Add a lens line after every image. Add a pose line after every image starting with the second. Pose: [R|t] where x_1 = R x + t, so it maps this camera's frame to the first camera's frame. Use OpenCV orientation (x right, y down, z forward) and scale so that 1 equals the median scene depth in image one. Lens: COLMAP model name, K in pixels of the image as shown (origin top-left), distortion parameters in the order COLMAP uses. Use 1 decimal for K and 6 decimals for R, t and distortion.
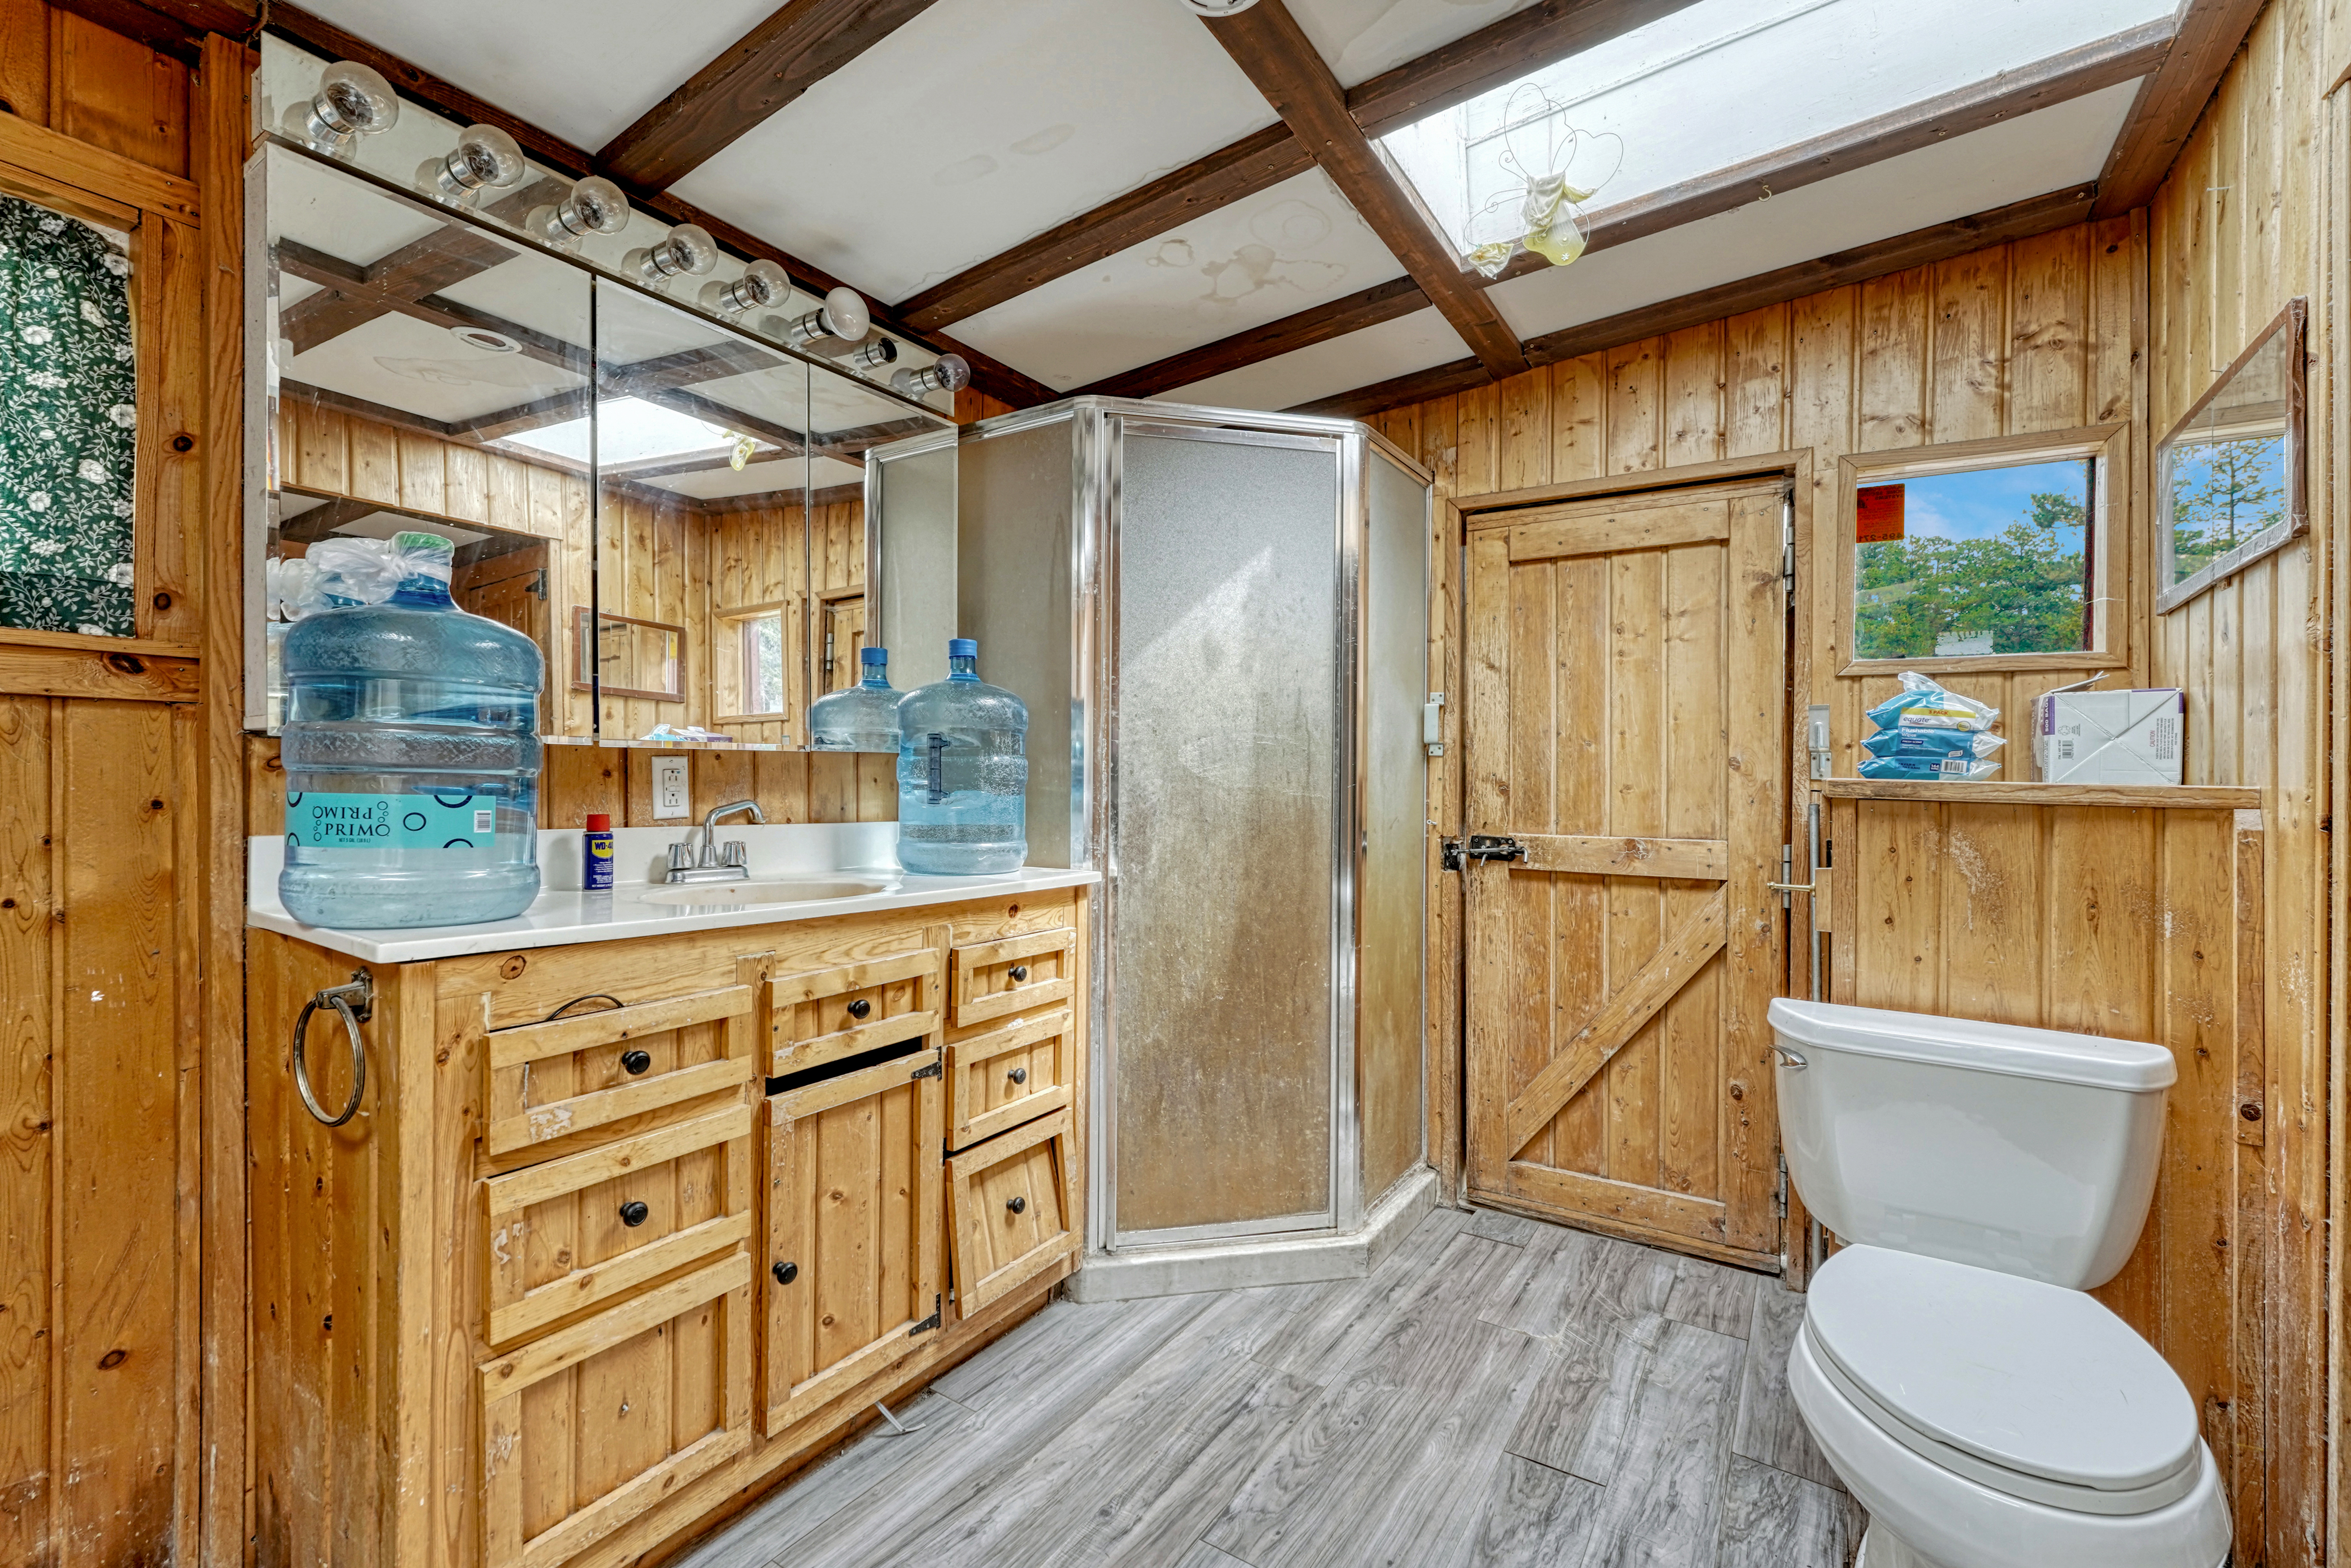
lens RADIAL K [[958.6, 0, 1173.1], [0, 958.6, 780.4], [0, 0, 1]] dist [-0.008023, 0.000241]
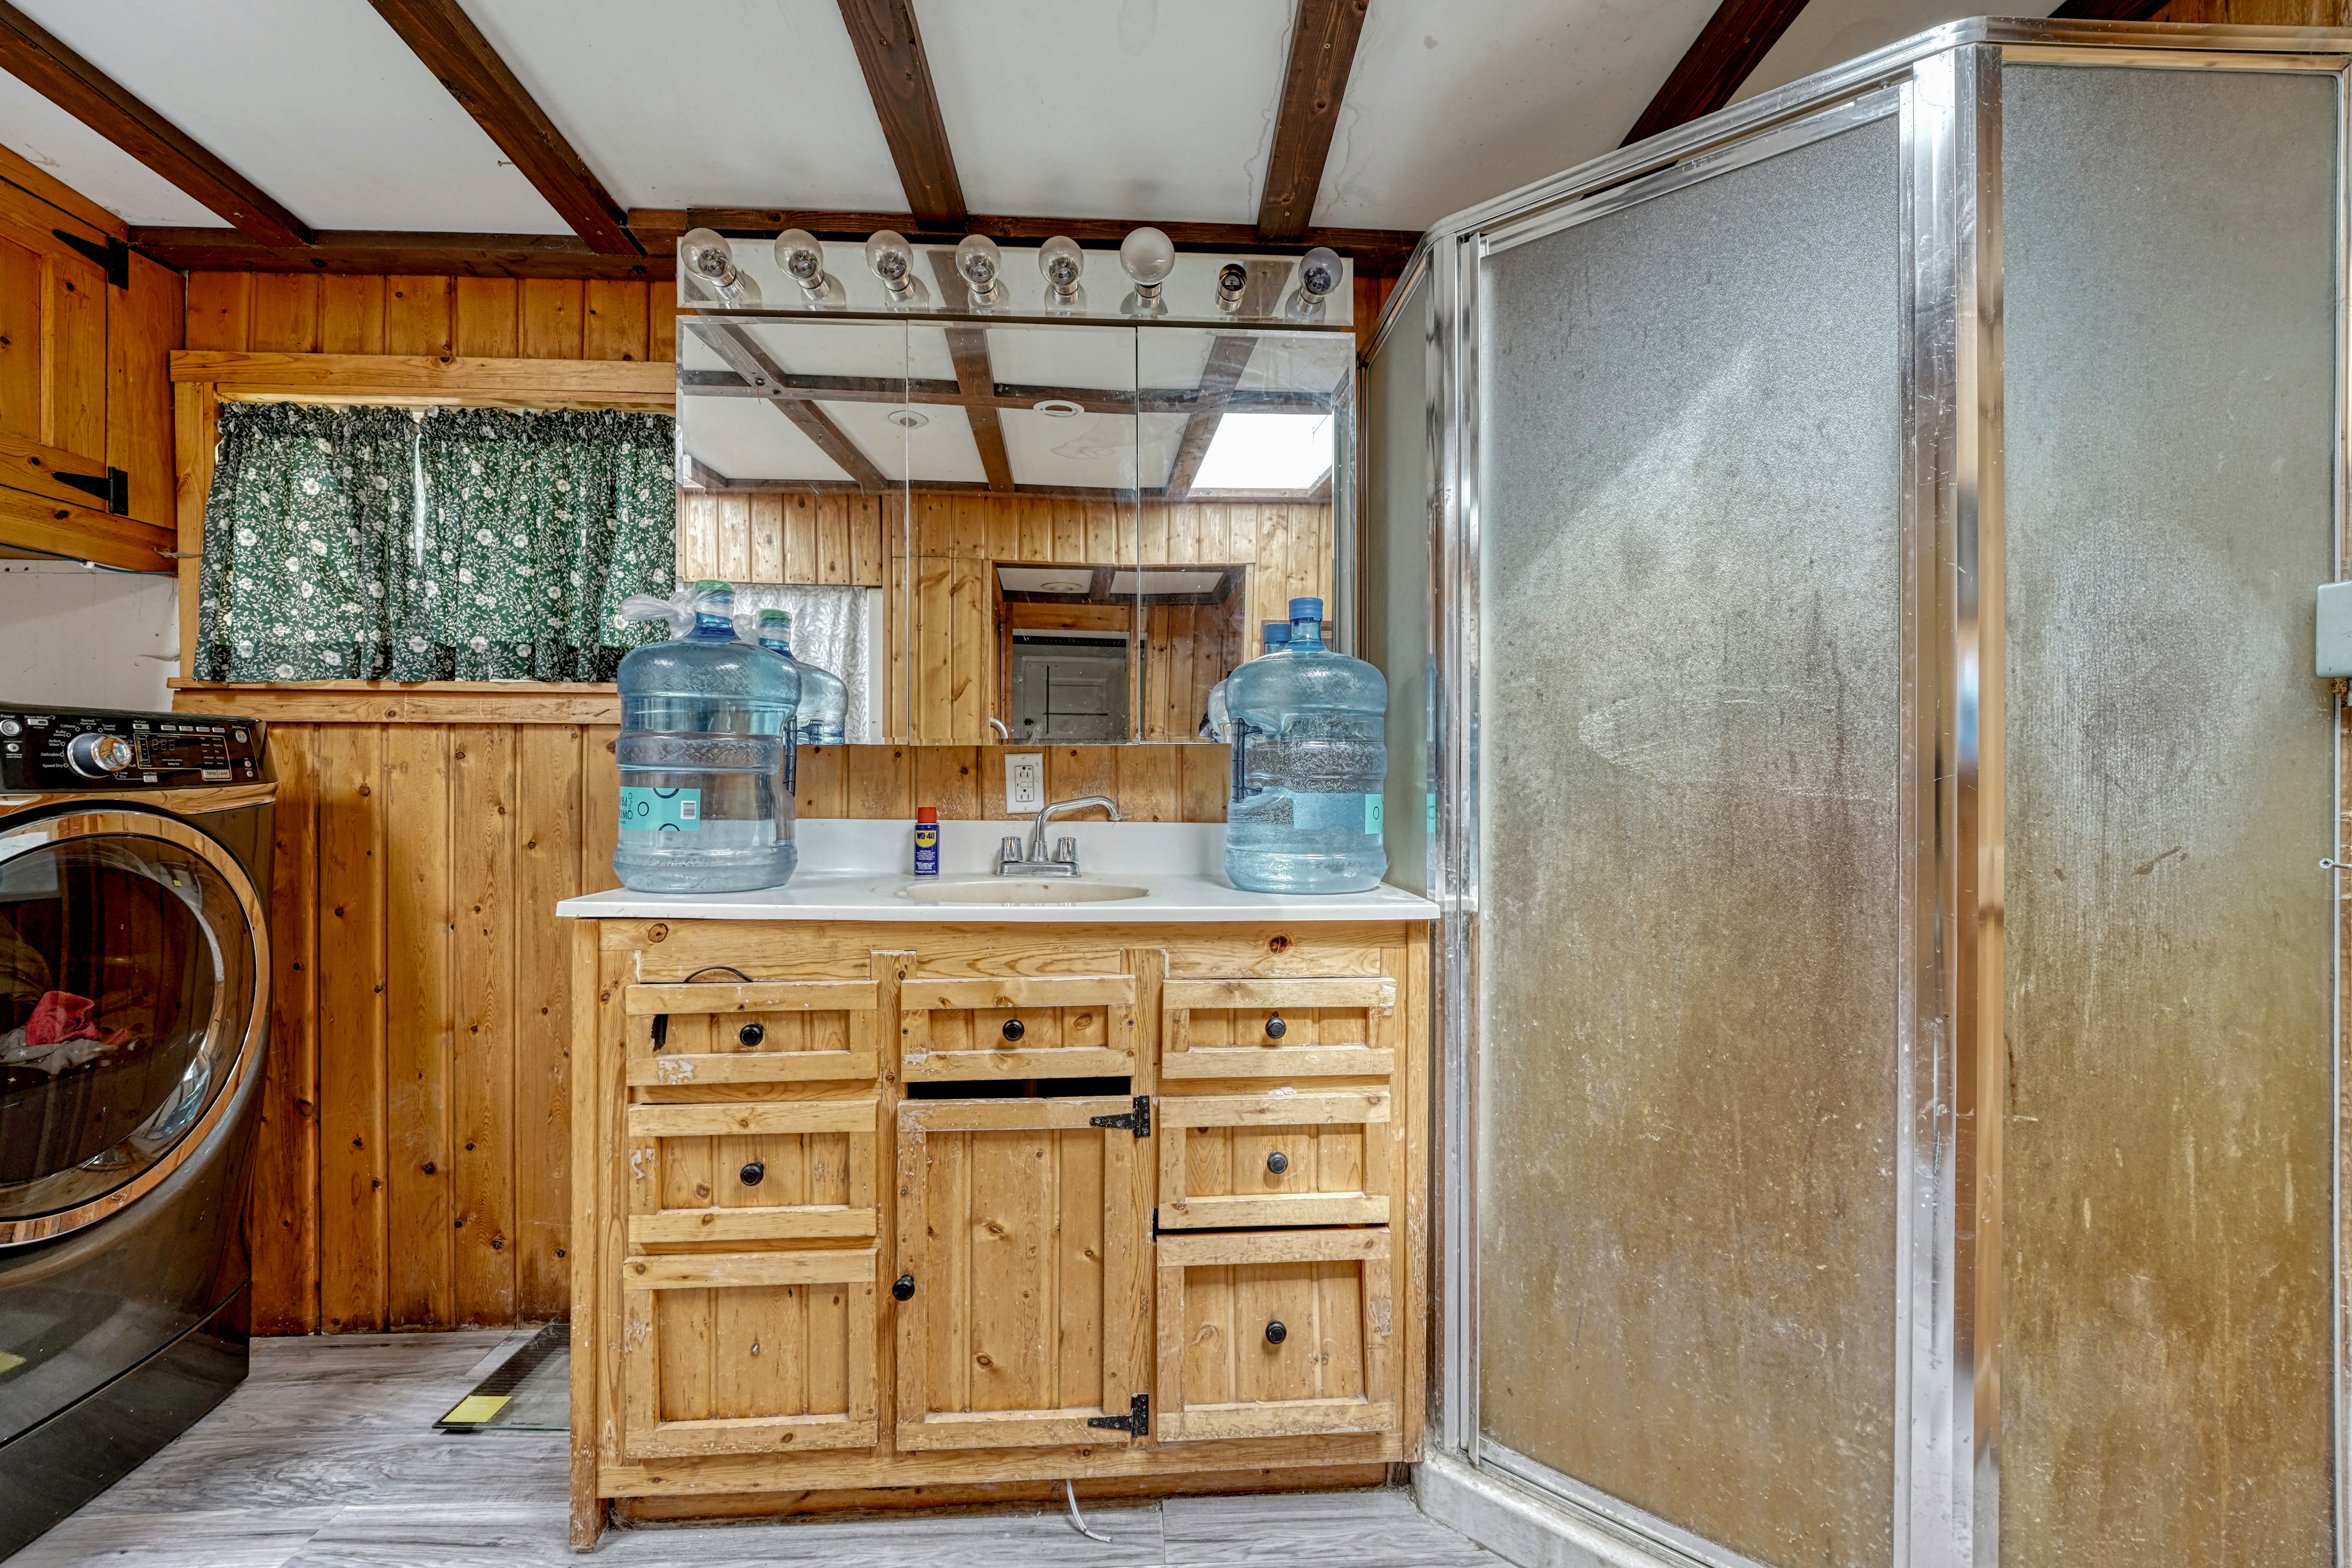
lens RADIAL K [[959.1, 0, 1173.6], [0, 959.1, 780.4], [0, 0, 1]] dist [-0.008023, 0.000241]
pose [[0.610957, -0.004679, -0.791650, 0.417805], [0.004928, 0.999986, -0.002107, 0.007252], [0.791649, -0.002614, 0.610971, 0.503562]]
